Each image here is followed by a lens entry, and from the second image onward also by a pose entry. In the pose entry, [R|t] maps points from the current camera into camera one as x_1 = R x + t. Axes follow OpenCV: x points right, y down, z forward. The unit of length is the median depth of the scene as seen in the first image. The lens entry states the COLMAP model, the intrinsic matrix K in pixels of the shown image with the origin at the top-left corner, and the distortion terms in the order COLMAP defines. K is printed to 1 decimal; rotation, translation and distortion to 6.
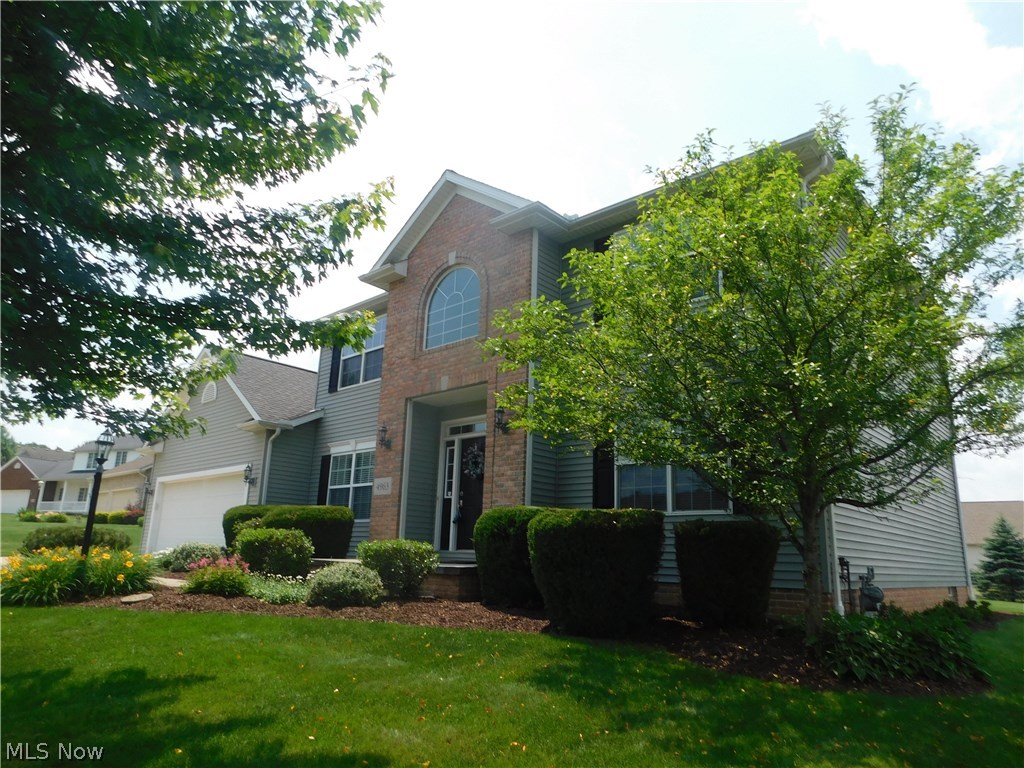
lens RADIAL K [[677.3, 0, 510.7], [0, 677.3, 389.0], [0, 0, 1]] dist [-0.008377, 0.000268]
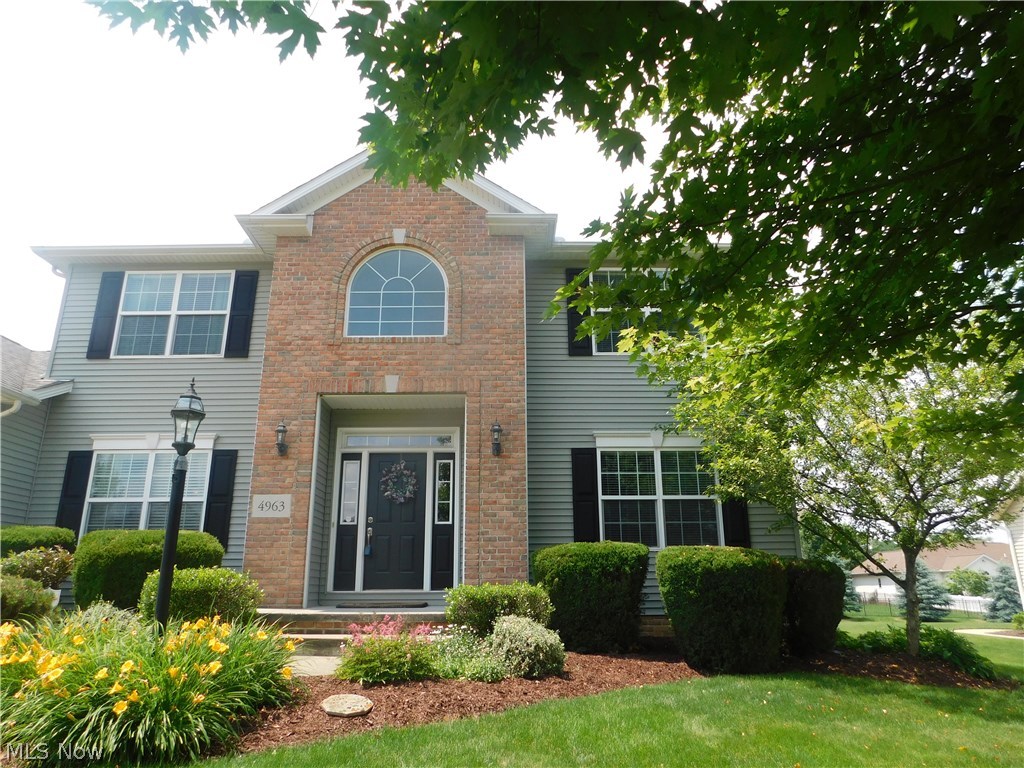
lens RADIAL K [[677.3, 0, 512.8], [0, 677.3, 387.3], [0, 0, 1]] dist [-0.008377, 0.000268]
pose [[0.741886, 0.160230, 0.651100, -0.483286], [-0.136771, 0.986775, -0.086995, 0.043028], [-0.656428, -0.024511, 0.753990, 0.267787]]
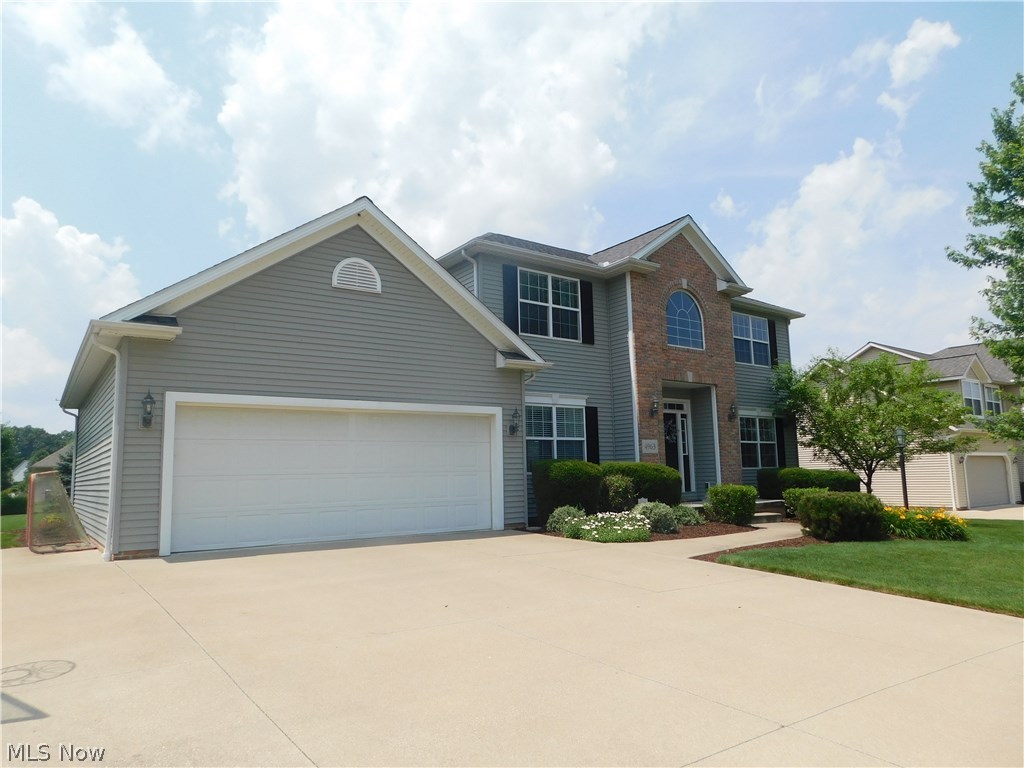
lens RADIAL K [[677.3, 0, 511.5], [0, 677.3, 381.2], [0, 0, 1]] dist [-0.008377, 0.000268]
pose [[0.200979, 0.106327, 0.973808, -1.432306], [-0.215357, 0.974567, -0.061964, 0.155226], [-0.955630, -0.197263, 0.218766, 0.971236]]
